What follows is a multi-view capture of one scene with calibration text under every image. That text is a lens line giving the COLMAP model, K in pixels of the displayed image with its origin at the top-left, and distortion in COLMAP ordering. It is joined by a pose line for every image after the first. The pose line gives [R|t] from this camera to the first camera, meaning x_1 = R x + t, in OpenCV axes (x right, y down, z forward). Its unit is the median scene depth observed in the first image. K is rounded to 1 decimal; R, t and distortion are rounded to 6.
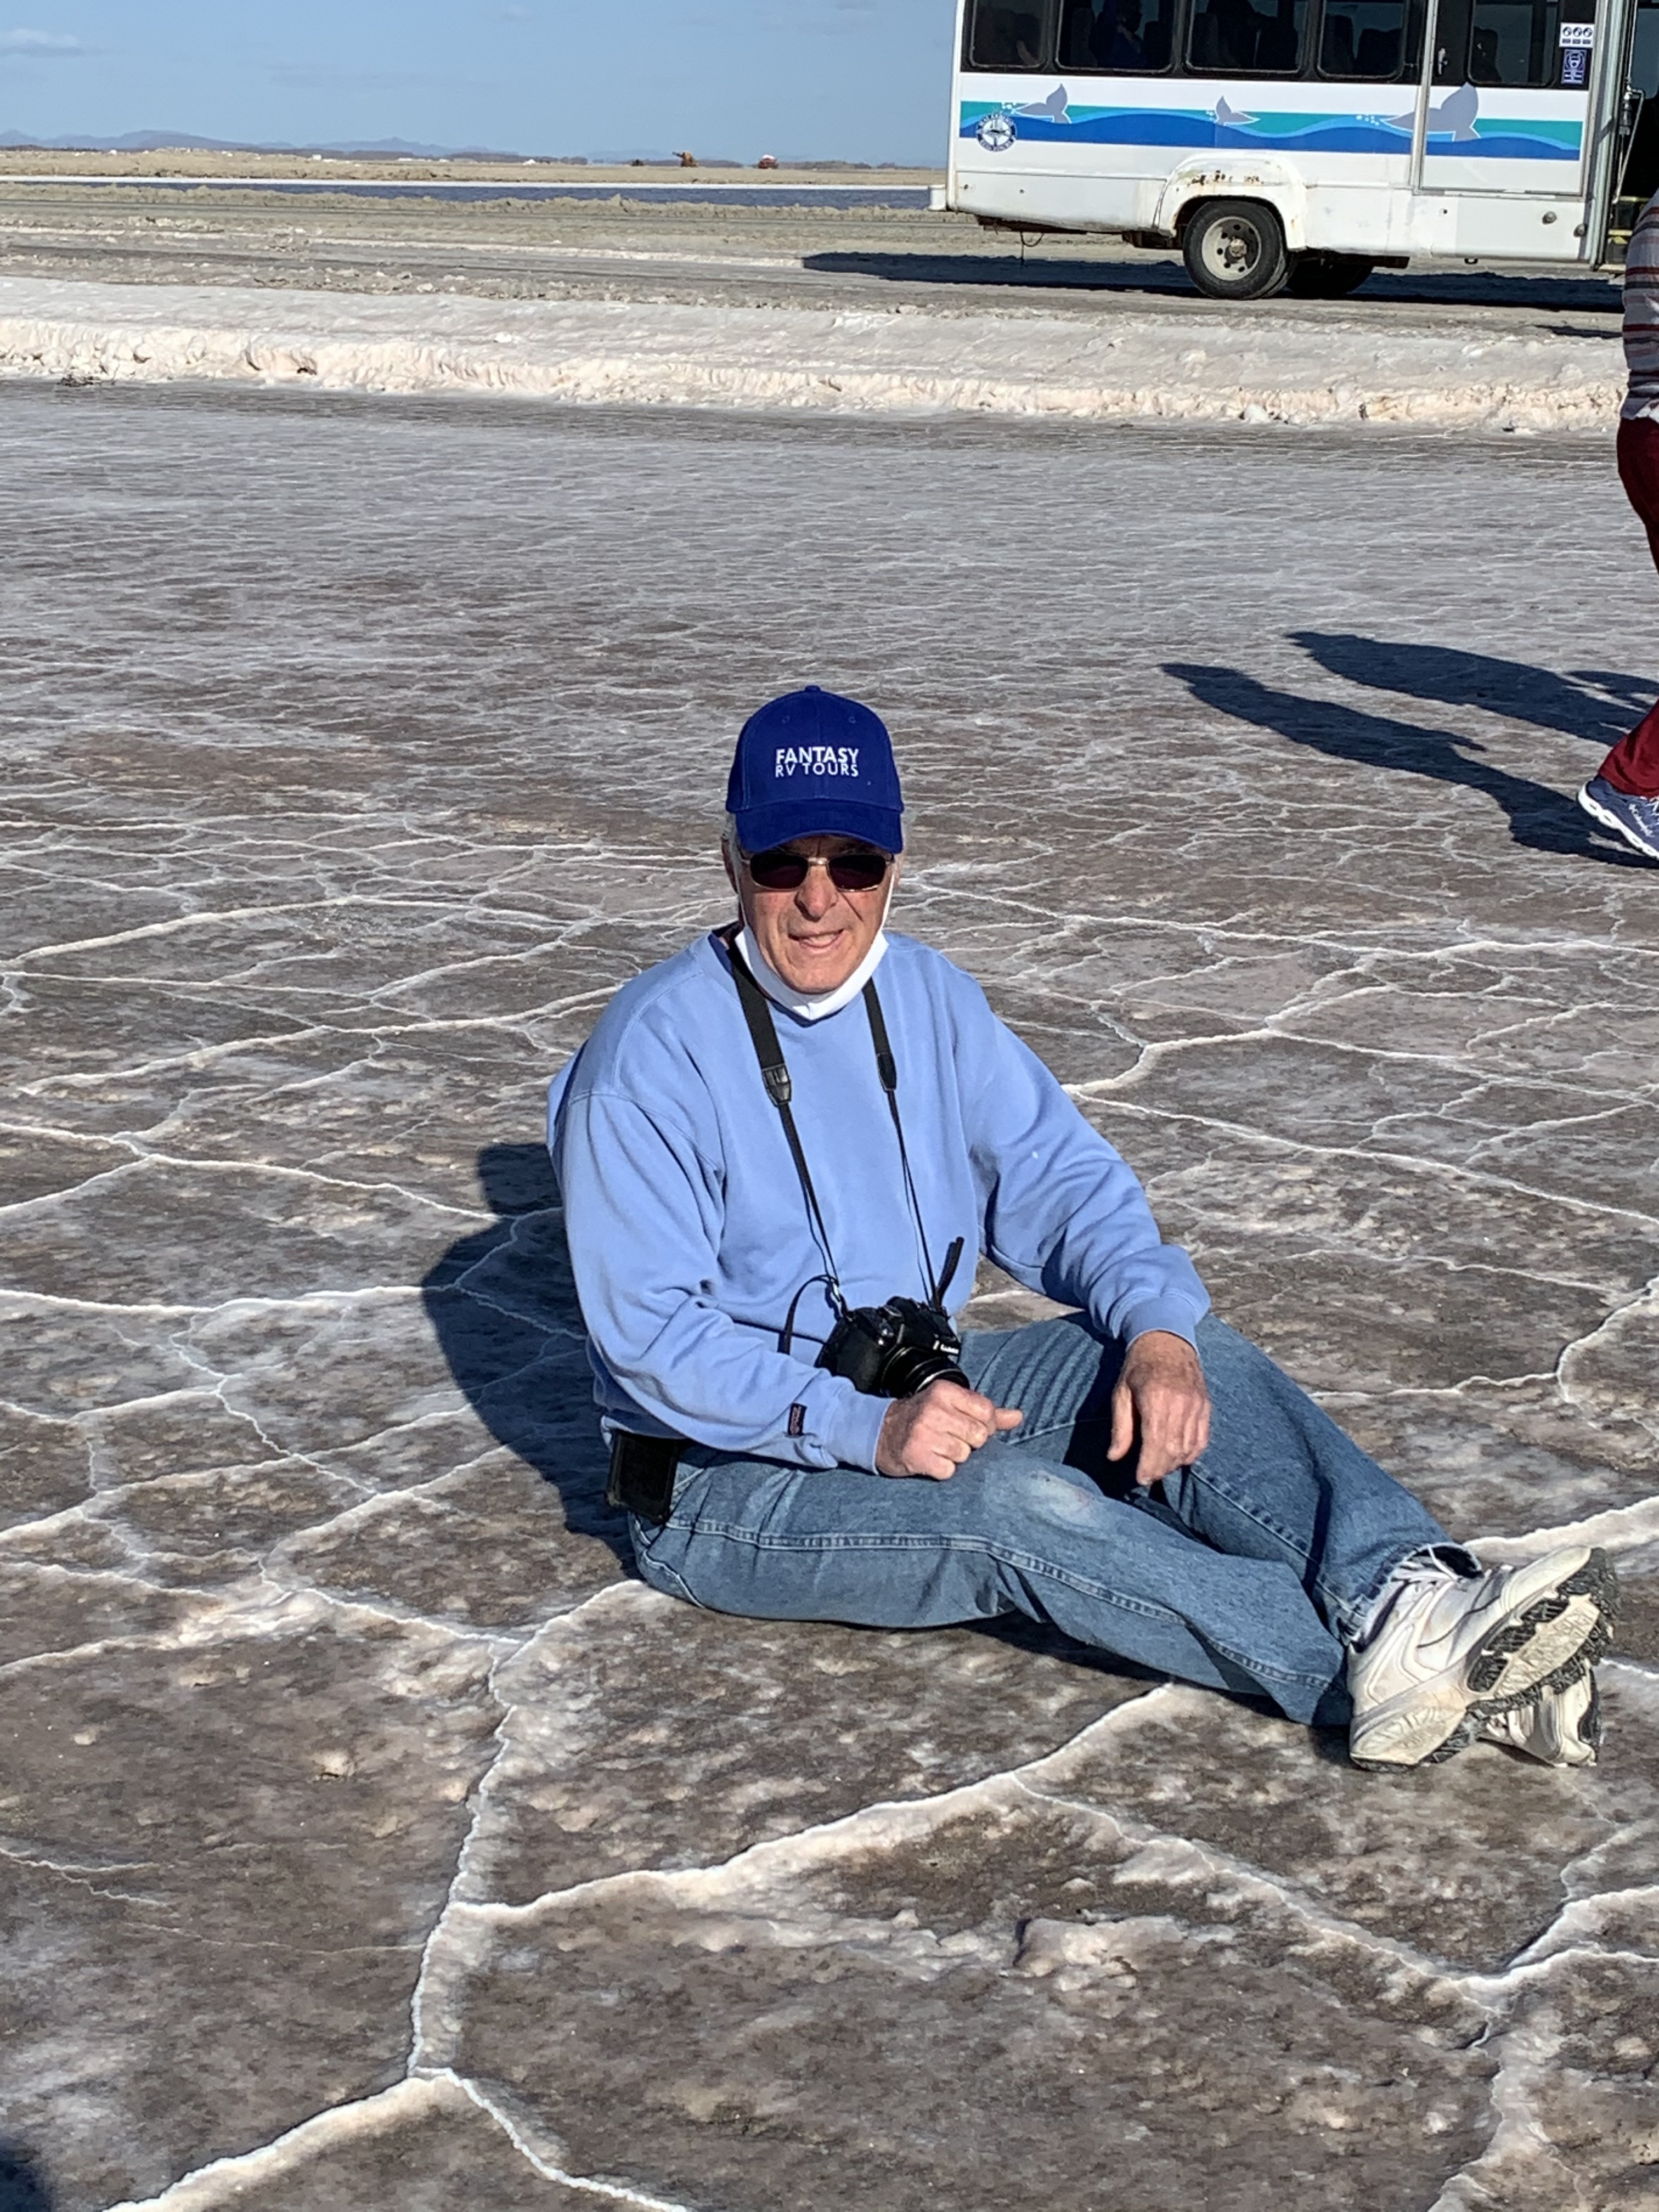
lens RADIAL K [[3549.6, 0, 829.5], [0, 3549.6, 1106.0], [0, 0, 1]] dist [0.255018, -0.965271]
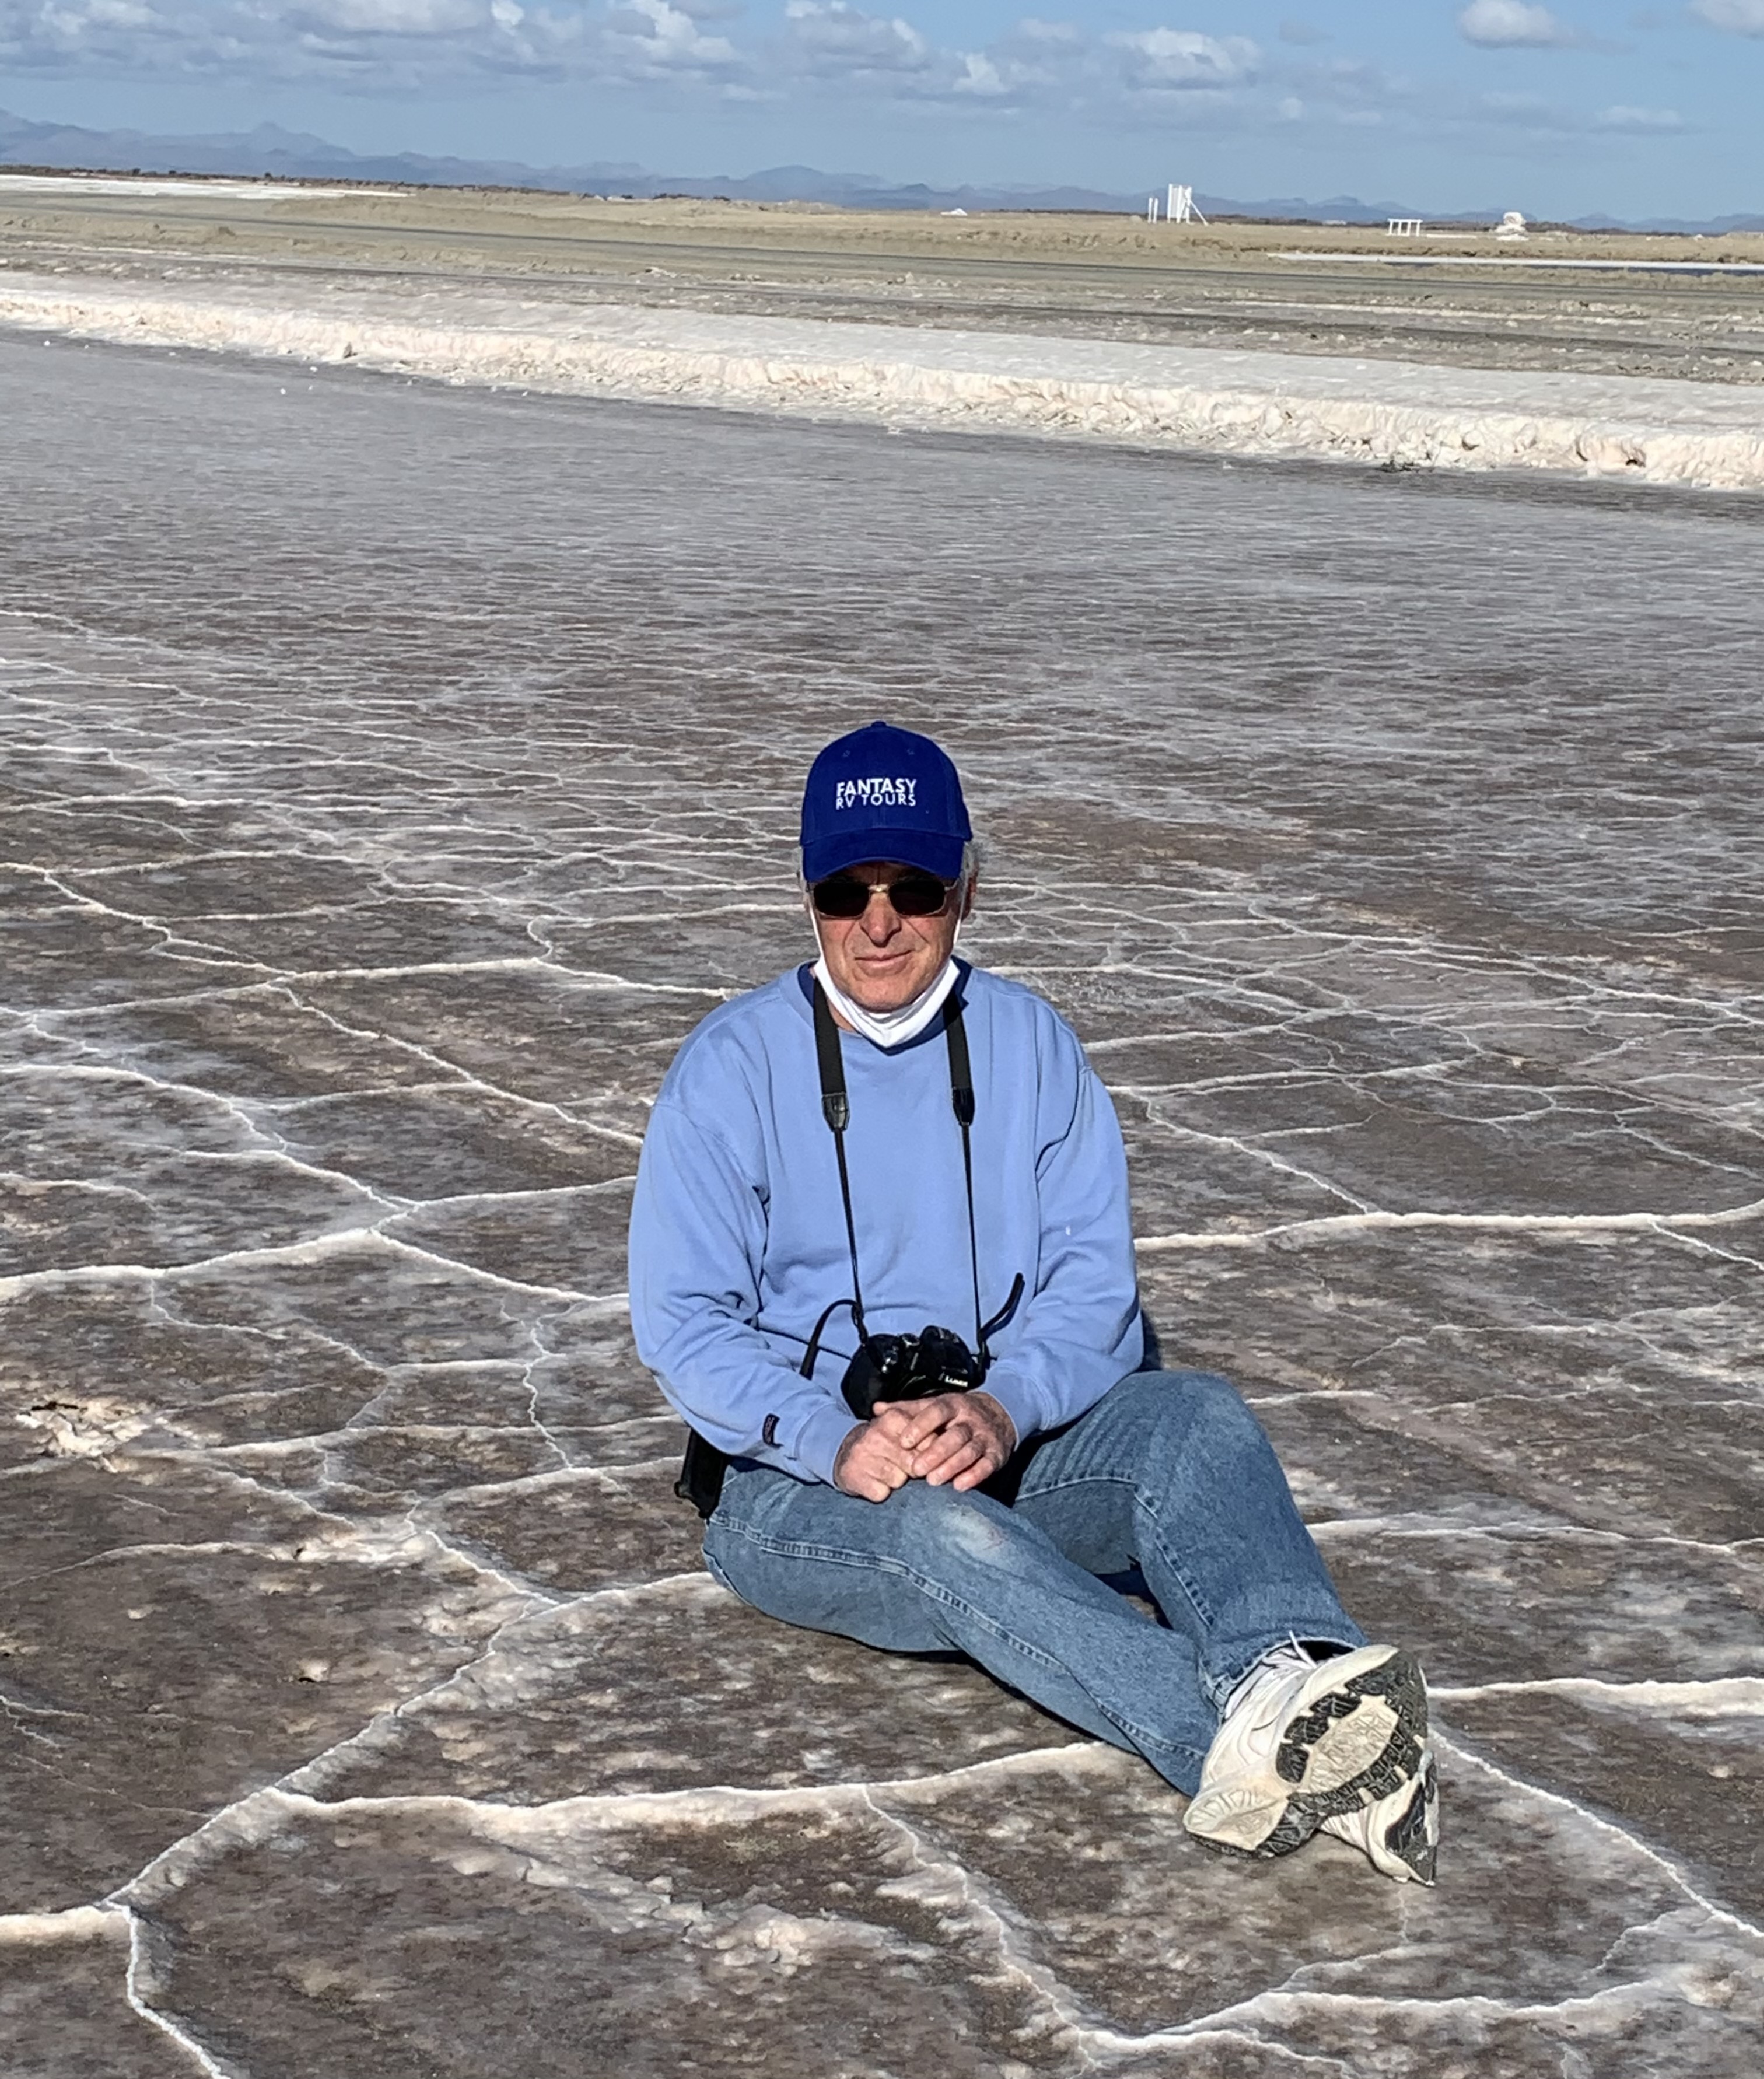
lens RADIAL K [[3771.2, 0, 880.7], [0, 3771.2, 1255.2], [0, 0, 1]] dist [0.246240, -0.839625]
pose [[0.915312, 0.122364, -0.383707, 0.427844], [-0.122128, 0.992197, 0.025081, 0.007032], [0.383782, 0.023904, 0.923114, -0.006198]]
